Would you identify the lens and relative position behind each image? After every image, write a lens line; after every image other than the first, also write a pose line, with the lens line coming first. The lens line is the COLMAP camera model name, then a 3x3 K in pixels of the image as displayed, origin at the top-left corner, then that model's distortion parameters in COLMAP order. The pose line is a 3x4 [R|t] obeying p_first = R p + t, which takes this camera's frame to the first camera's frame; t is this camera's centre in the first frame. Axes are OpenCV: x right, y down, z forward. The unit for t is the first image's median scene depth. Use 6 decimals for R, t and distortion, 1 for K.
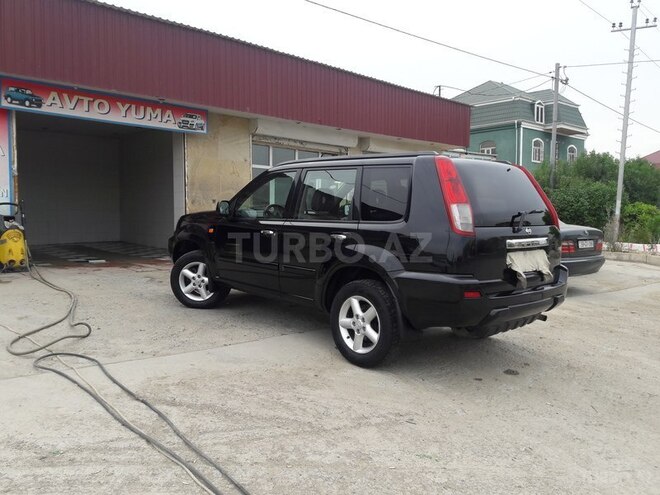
lens RADIAL K [[557.7, 0, 330.0], [0, 557.7, 247.5], [0, 0, 1]] dist [0.061410, -0.112923]
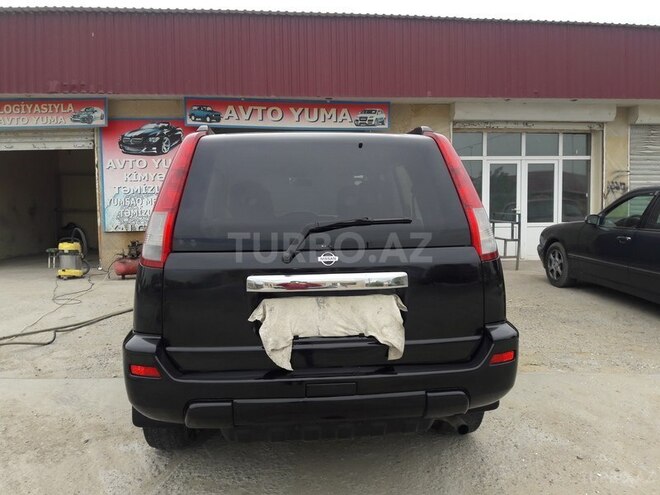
lens RADIAL K [[540.6, 0, 330.0], [0, 540.6, 247.5], [0, 0, 1]] dist [0.117035, -0.209723]
pose [[0.789954, 0.024288, -0.612685, 0.303040], [-0.018837, 0.999705, 0.015343, -0.022088], [0.612877, -0.000579, 0.790178, 0.274902]]
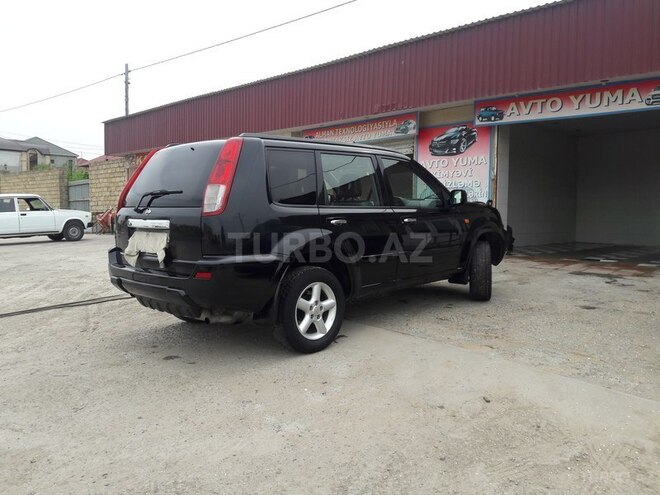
lens RADIAL K [[557.7, 0, 330.0], [0, 557.7, 247.5], [0, 0, 1]] dist [0.061410, -0.112923]
pose [[0.037880, 0.054073, -0.997818, 0.620259], [-0.069199, 0.996280, 0.051362, -0.018185], [0.996883, 0.067103, 0.041481, 0.585582]]
